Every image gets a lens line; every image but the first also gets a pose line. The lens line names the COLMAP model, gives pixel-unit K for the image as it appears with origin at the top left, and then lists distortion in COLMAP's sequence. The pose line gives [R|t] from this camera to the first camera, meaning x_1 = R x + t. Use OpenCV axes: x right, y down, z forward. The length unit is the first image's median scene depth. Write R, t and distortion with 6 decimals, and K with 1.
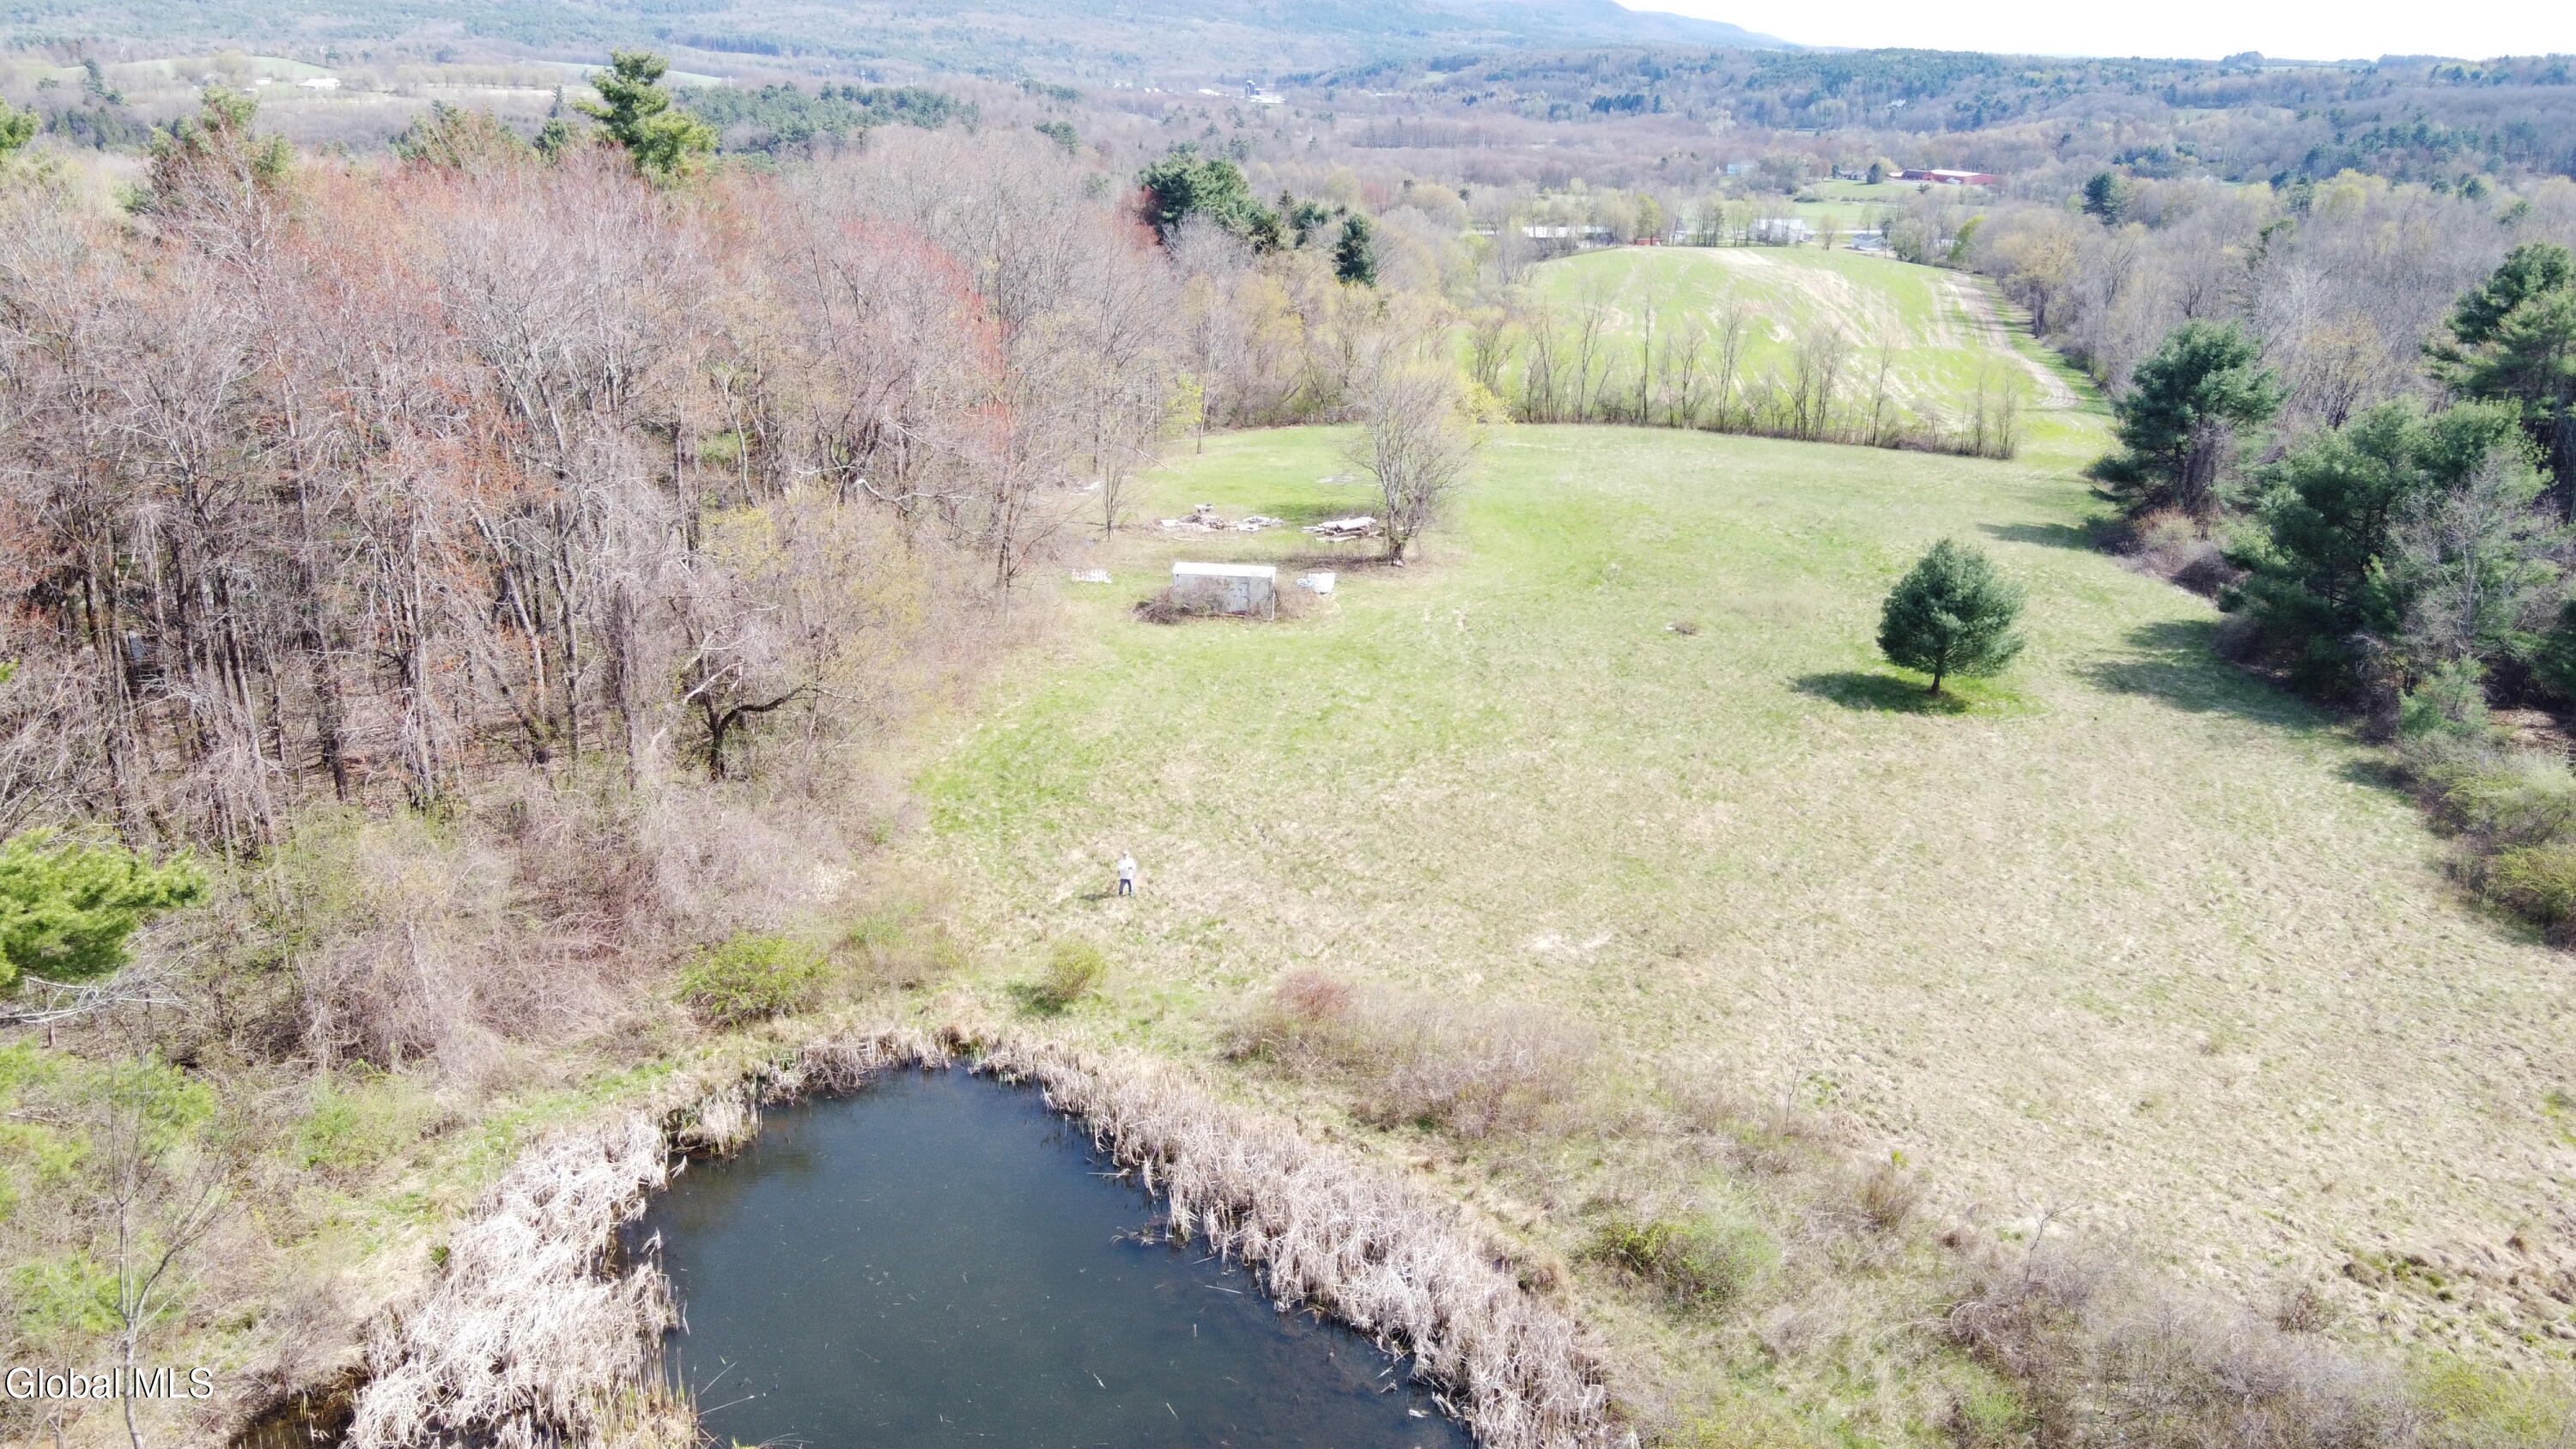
lens RADIAL K [[1749.9, 0, 1298.5], [0, 1749.9, 724.8], [0, 0, 1]] dist [-0.007703, -0.002601]
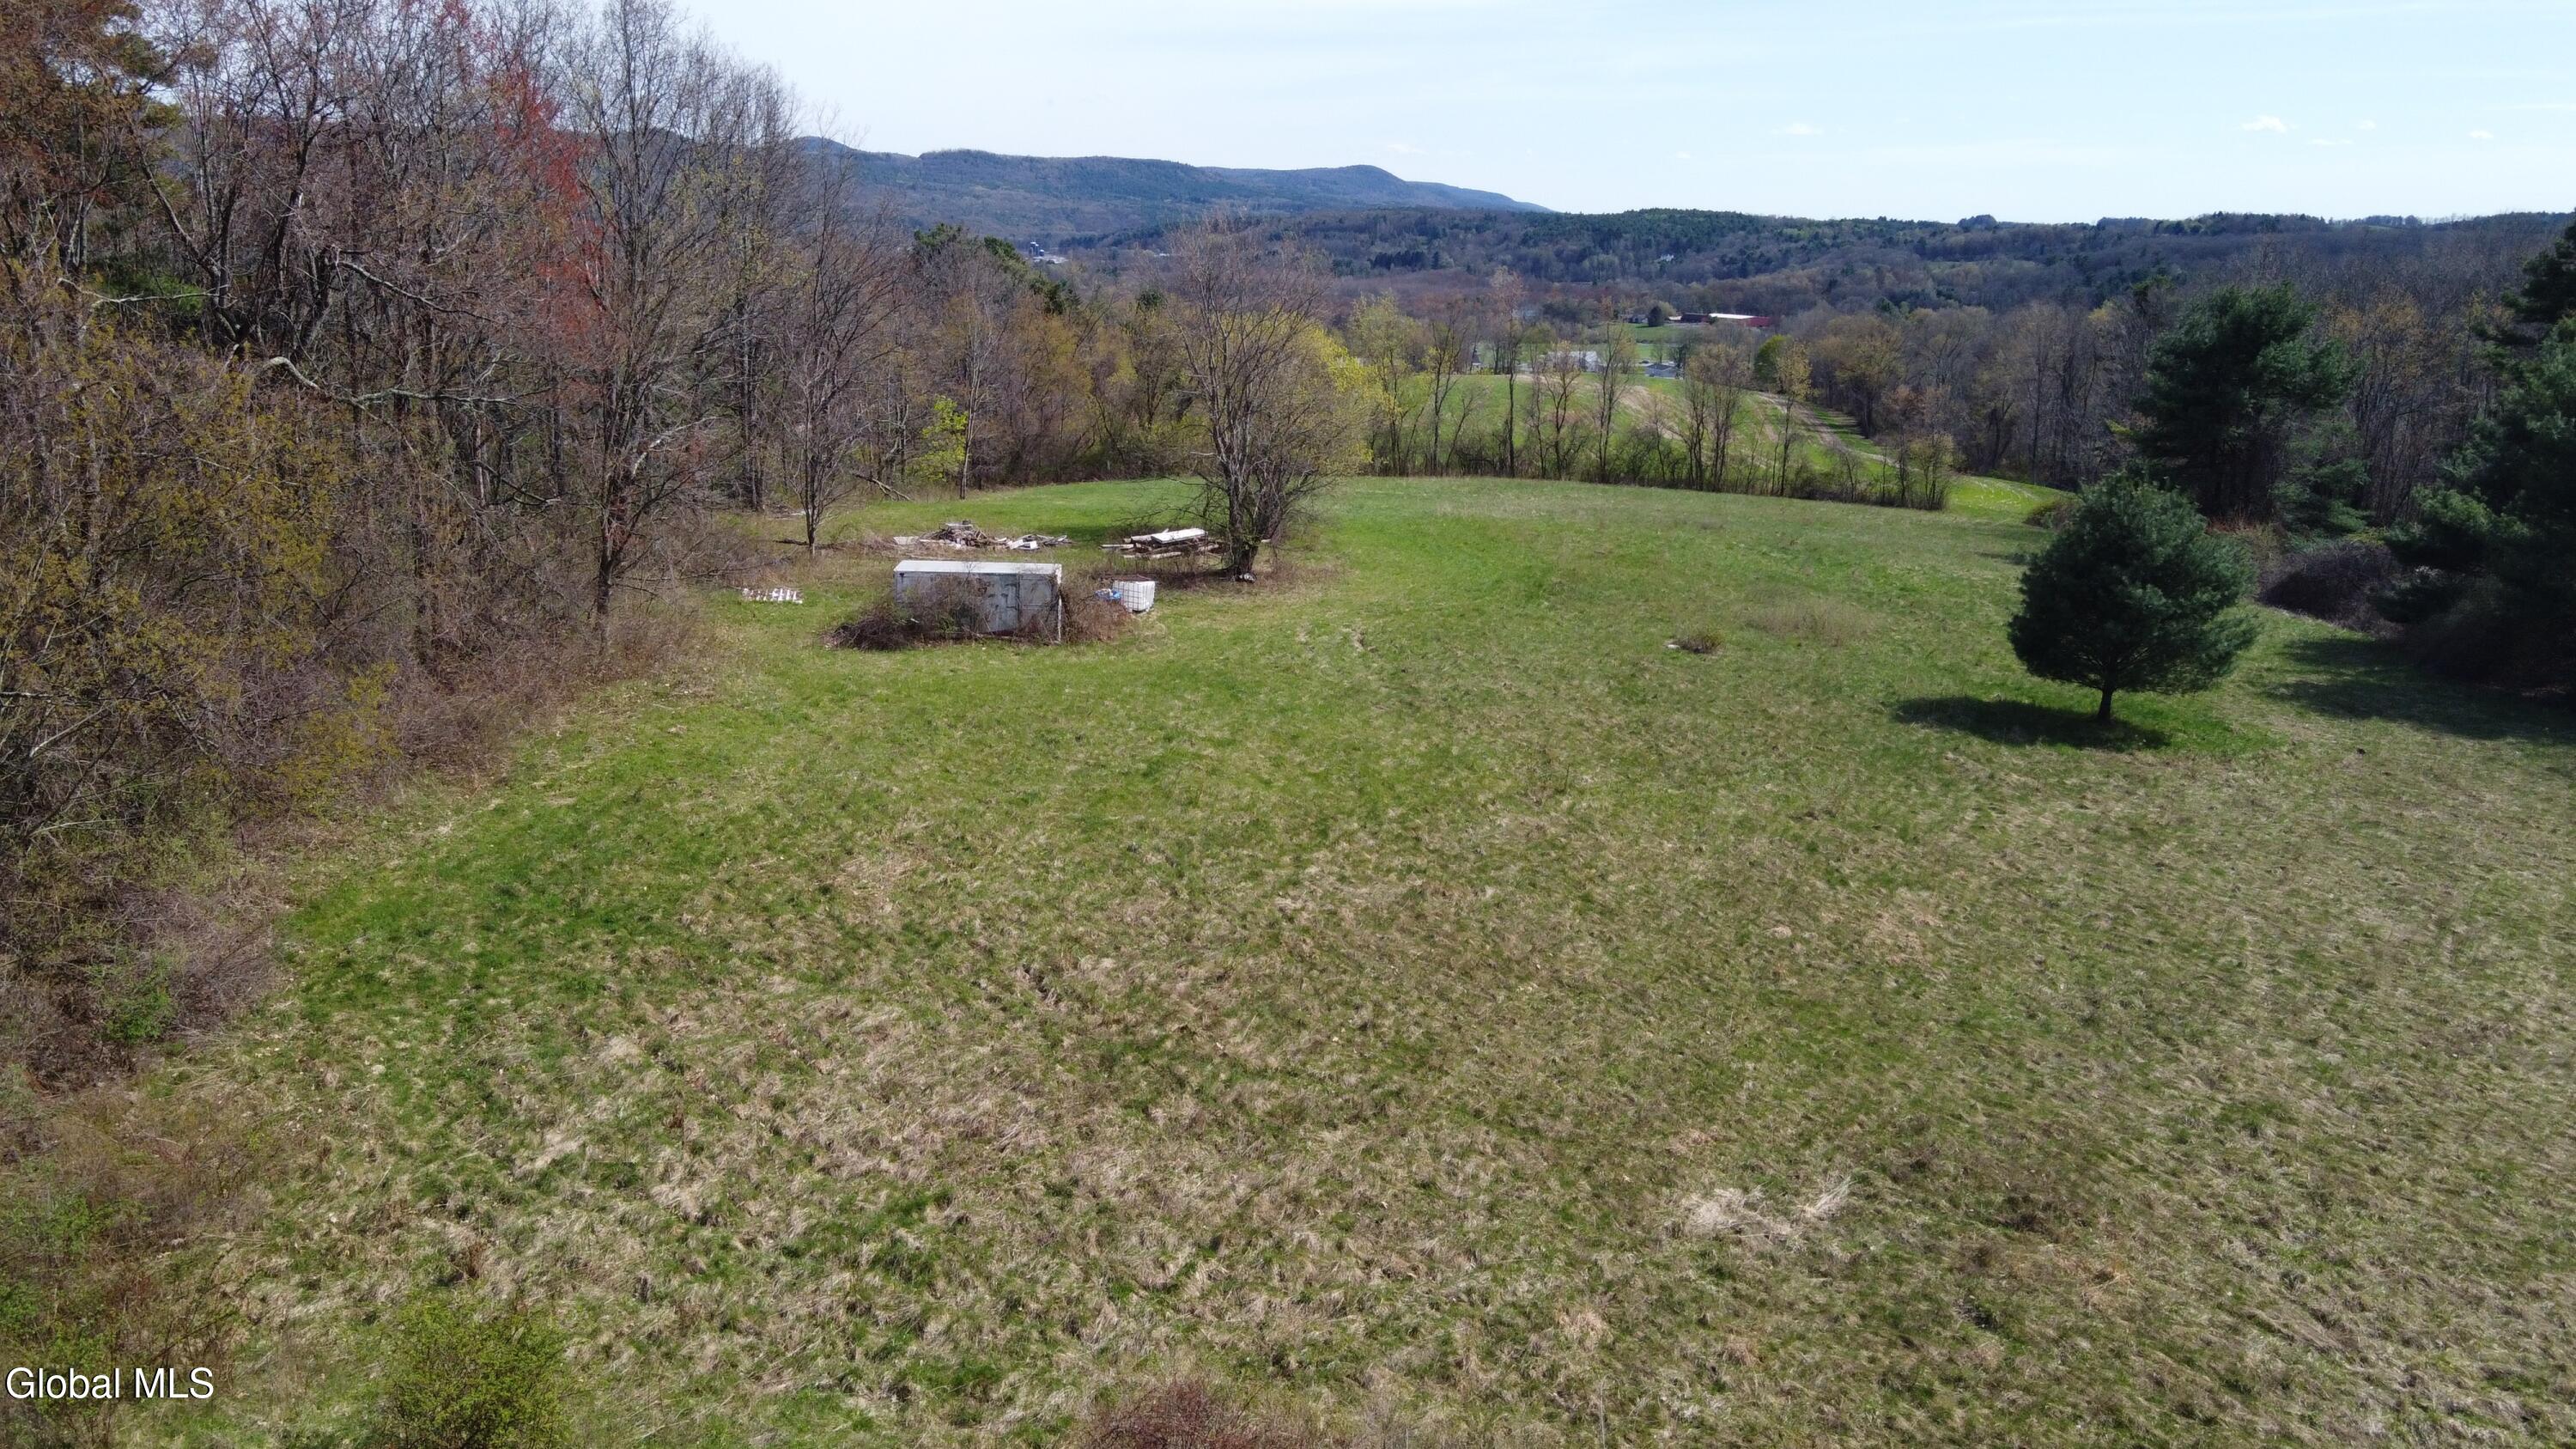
lens RADIAL K [[1749.9, 0, 1298.5], [0, 1749.9, 724.8], [0, 0, 1]] dist [-0.007703, -0.002601]
pose [[0.992919, -0.025816, 0.115957, -0.003020], [0.036111, 0.995503, -0.087579, 0.026682], [-0.113174, 0.091147, 0.989386, 0.379440]]
